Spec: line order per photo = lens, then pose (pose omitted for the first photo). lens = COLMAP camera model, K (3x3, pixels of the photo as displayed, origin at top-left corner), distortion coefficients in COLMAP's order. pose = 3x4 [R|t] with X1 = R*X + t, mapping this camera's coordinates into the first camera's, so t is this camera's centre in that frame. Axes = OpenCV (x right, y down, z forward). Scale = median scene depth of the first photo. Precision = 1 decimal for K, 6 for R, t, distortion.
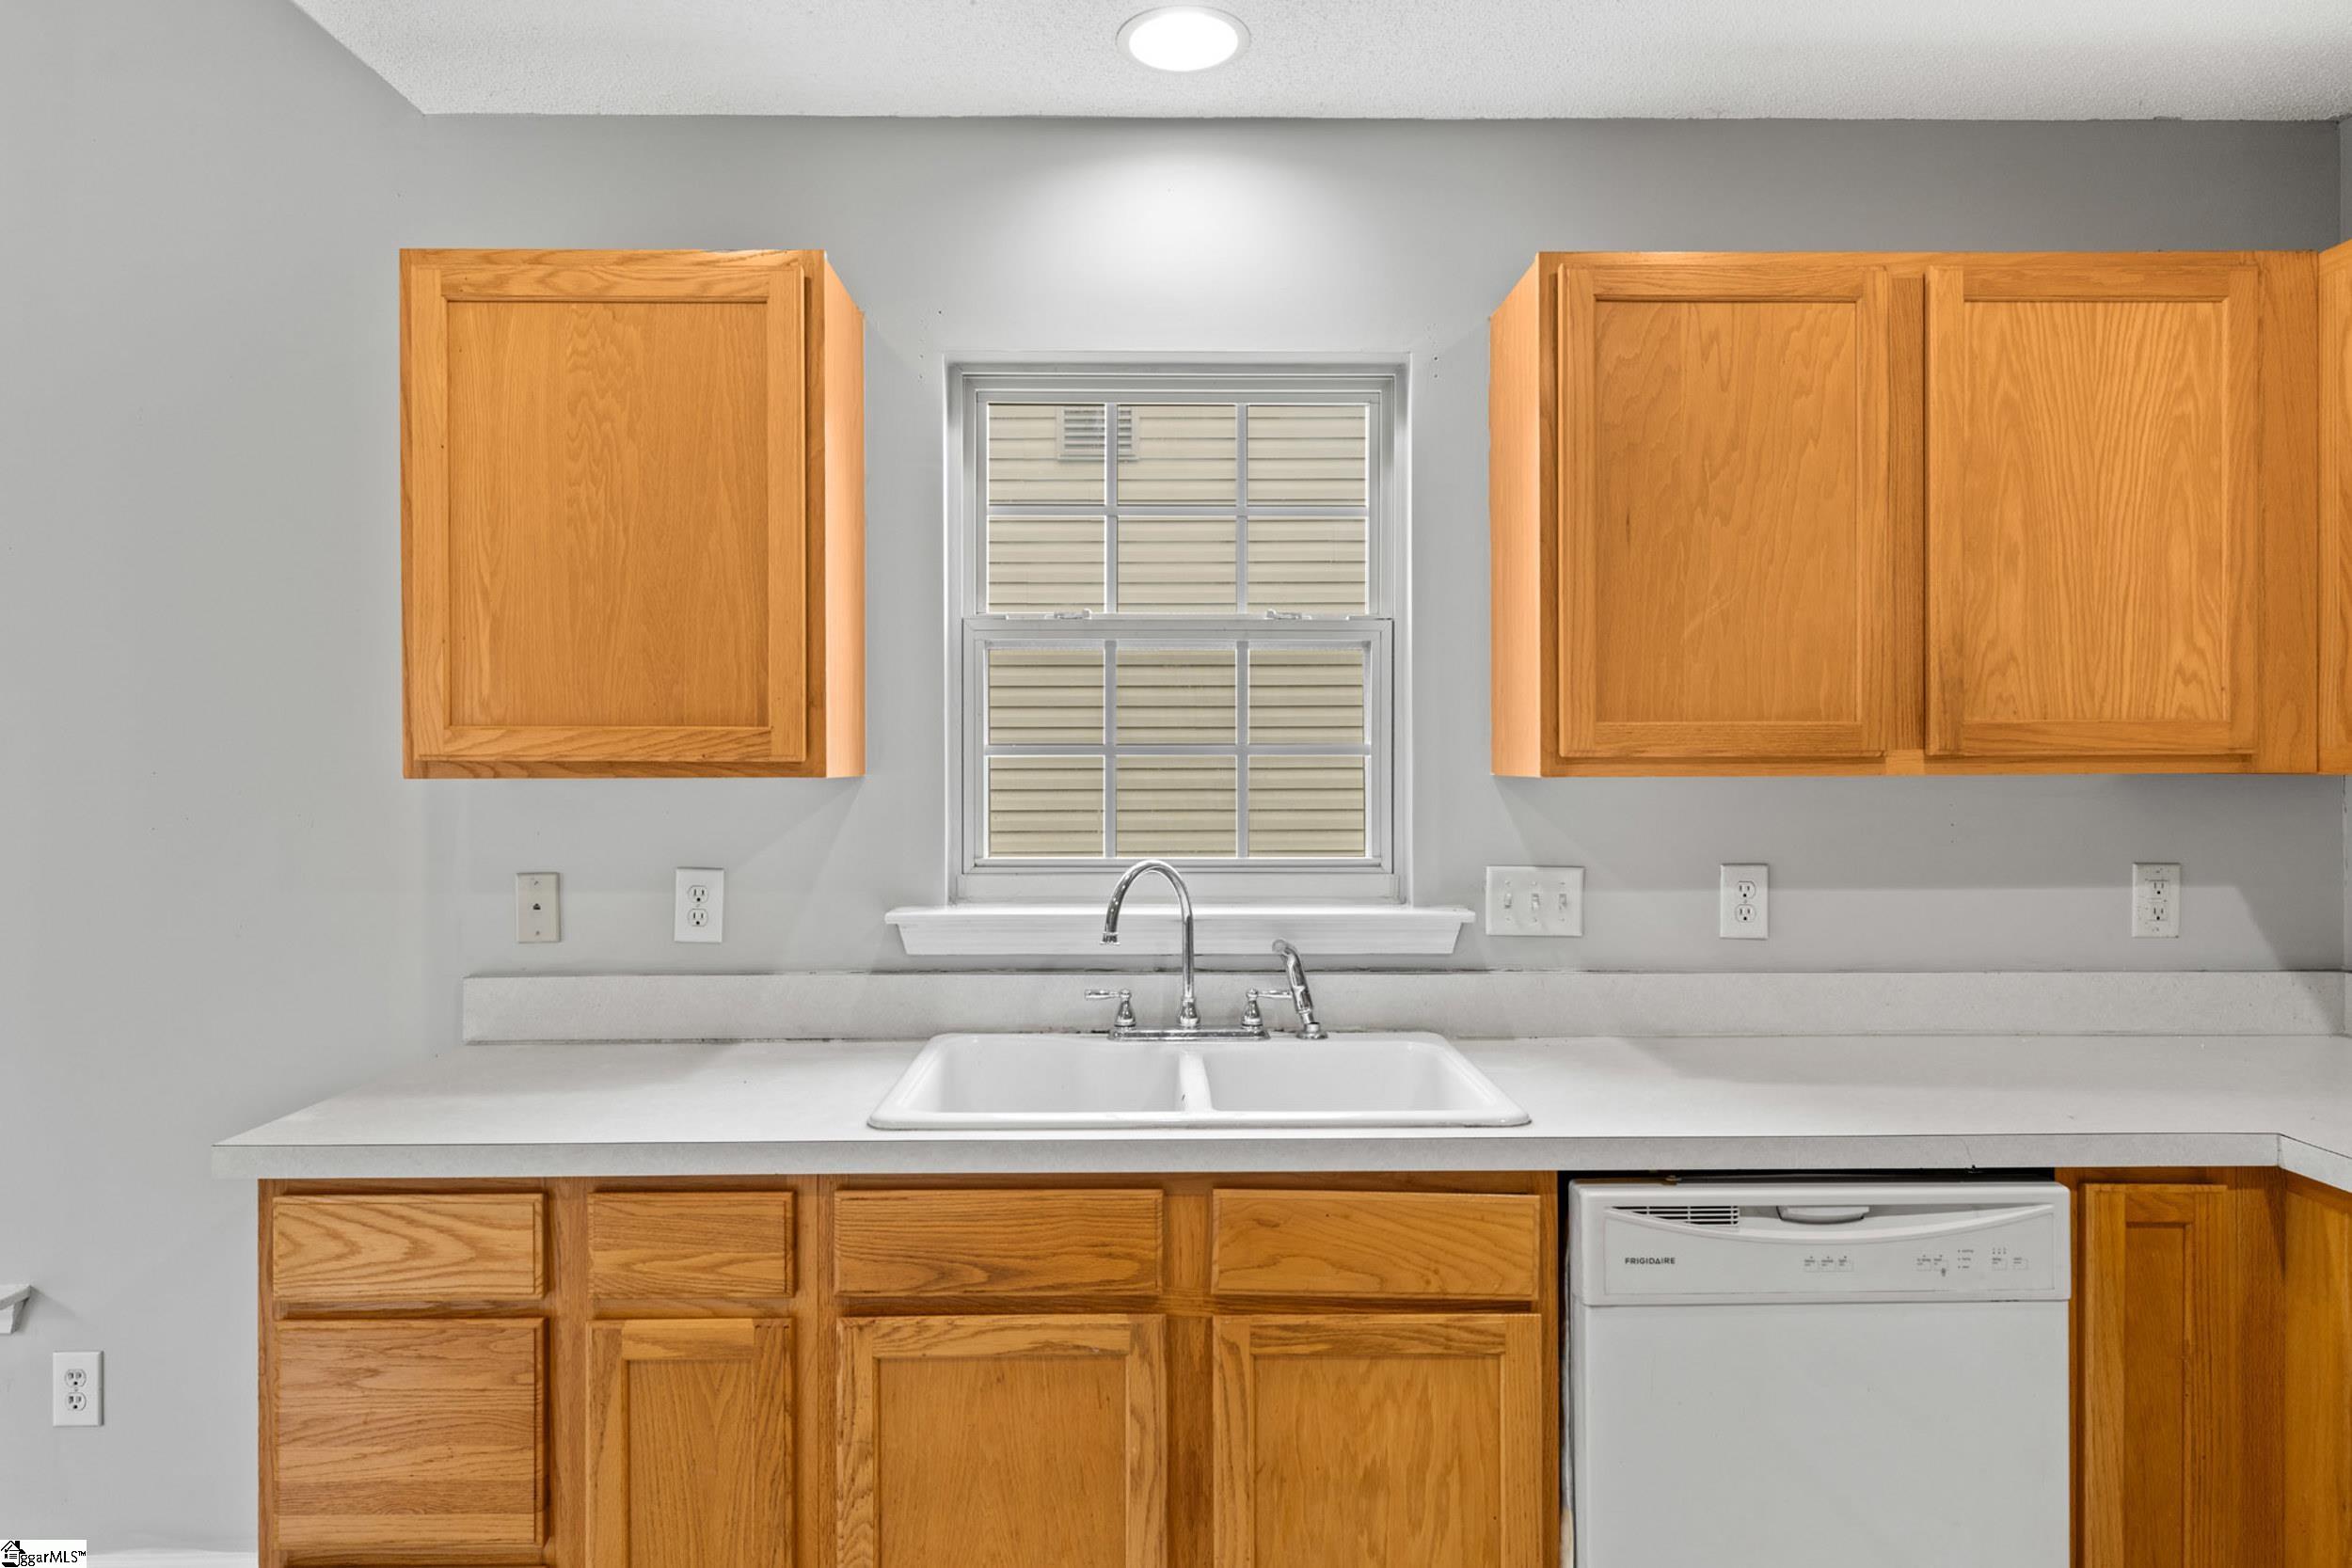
lens RADIAL K [[1368.7, 0, 1170.2], [0, 1368.7, 772.3], [0, 0, 1]] dist [-0.002054, 0.001091]
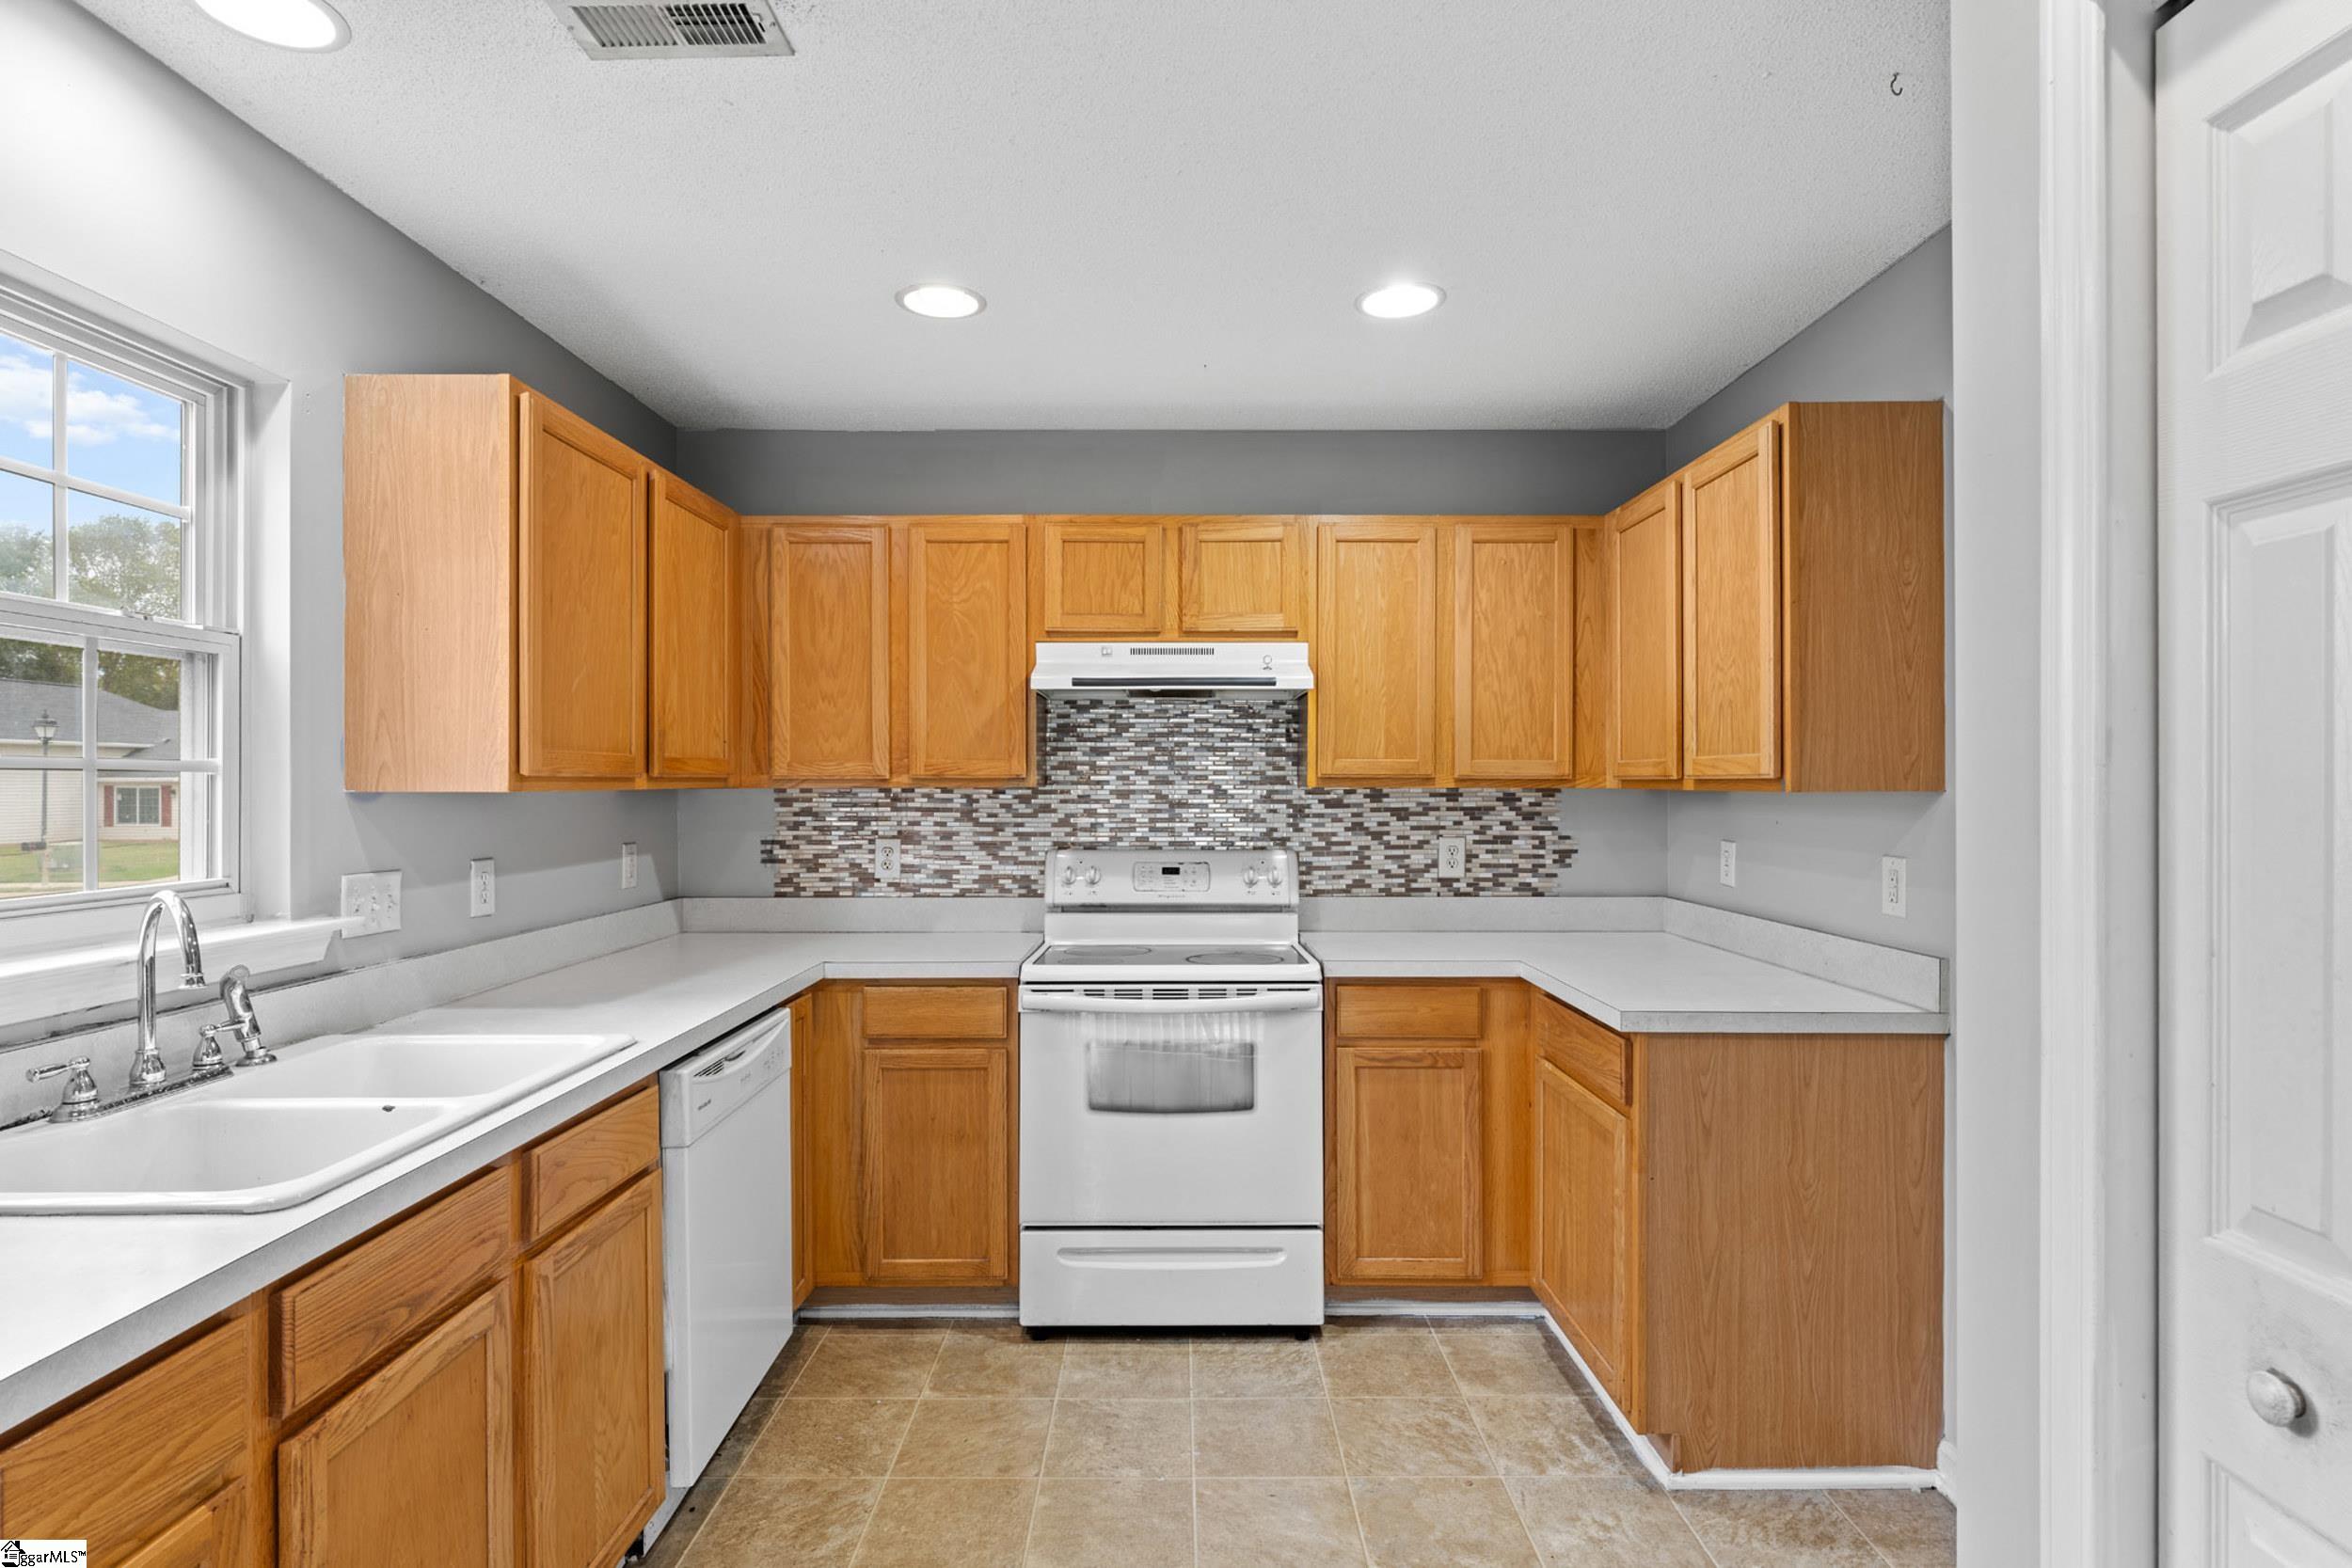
lens RADIAL K [[1178.6, 0, 1168.5], [0, 1178.6, 784.1], [0, 0, 1]] dist [0.000373, -0.000927]
pose [[0.018221, 0.001459, 0.999833, -0.809626], [0.007095, 0.999974, -0.001588, 0.002247], [-0.999809, 0.007122, 0.018211, 0.380747]]
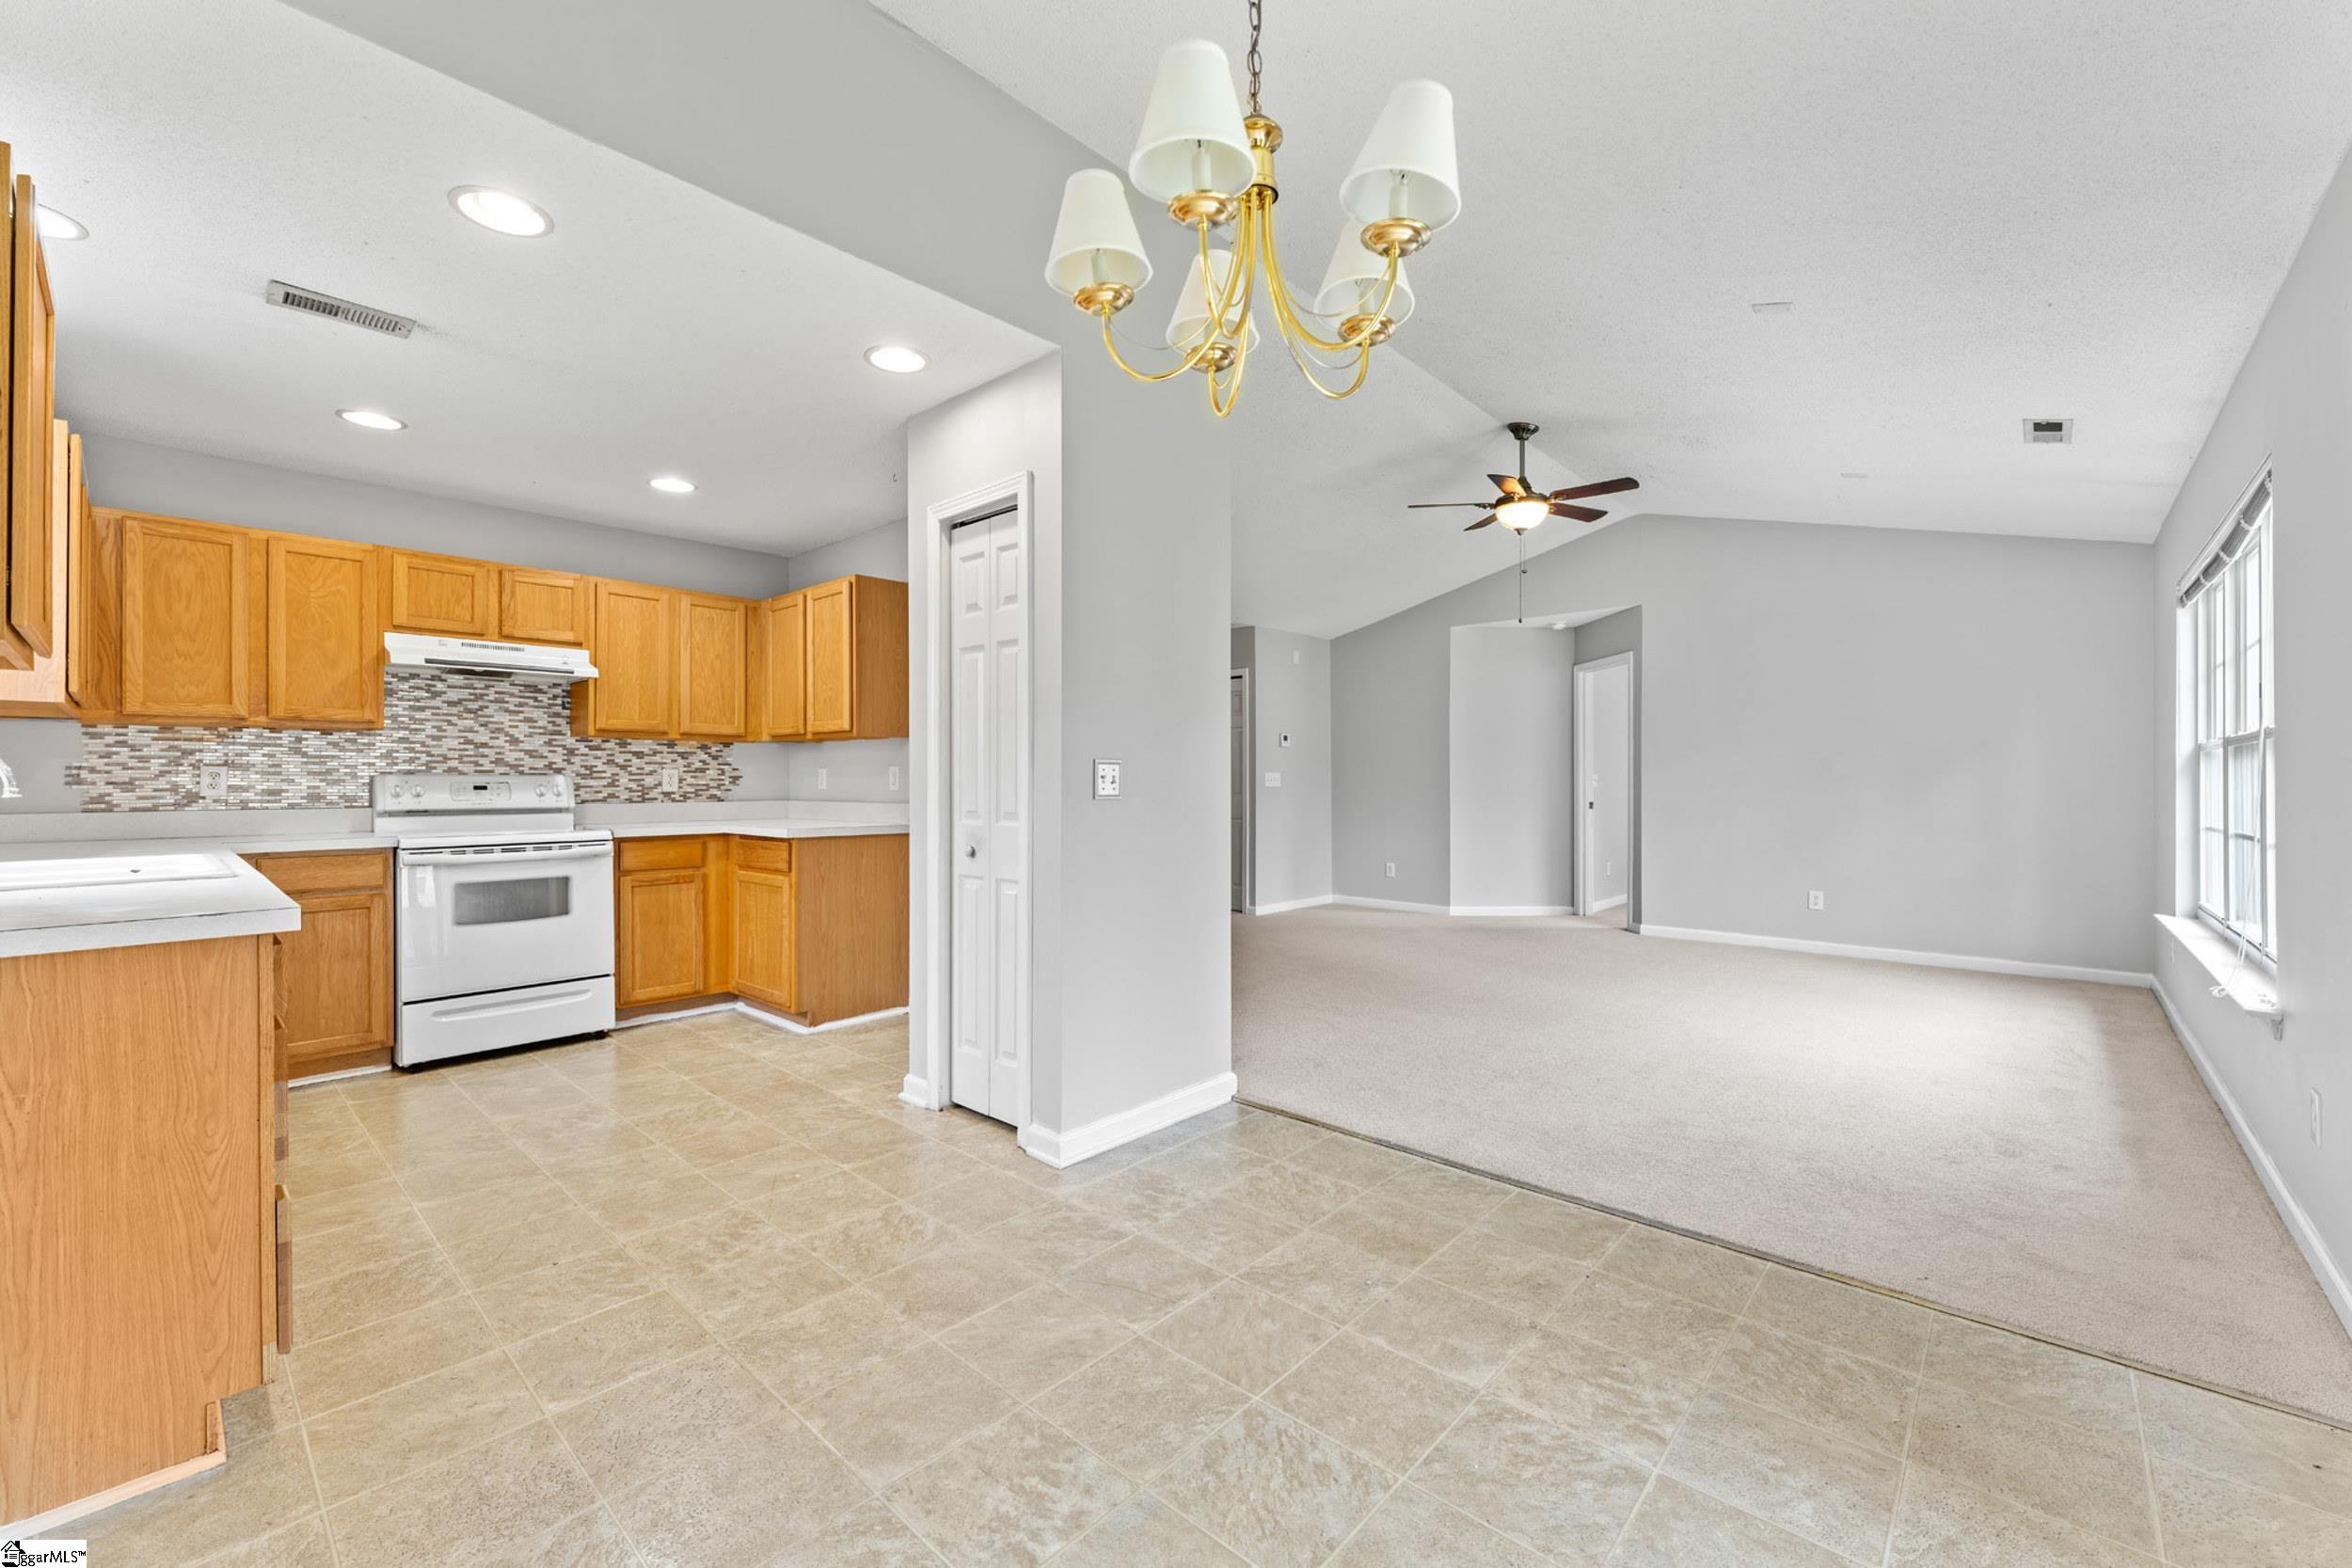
lens RADIAL K [[945.9, 0, 1170.7], [0, 945.9, 777.6], [0, 0, 1]] dist [-0.000916, -0.000186]
pose [[-0.729665, 0.004739, 0.683789, -1.727720], [0.006821, 0.999977, 0.000347, 0.117573], [-0.683771, 0.004917, -0.729680, 0.922020]]
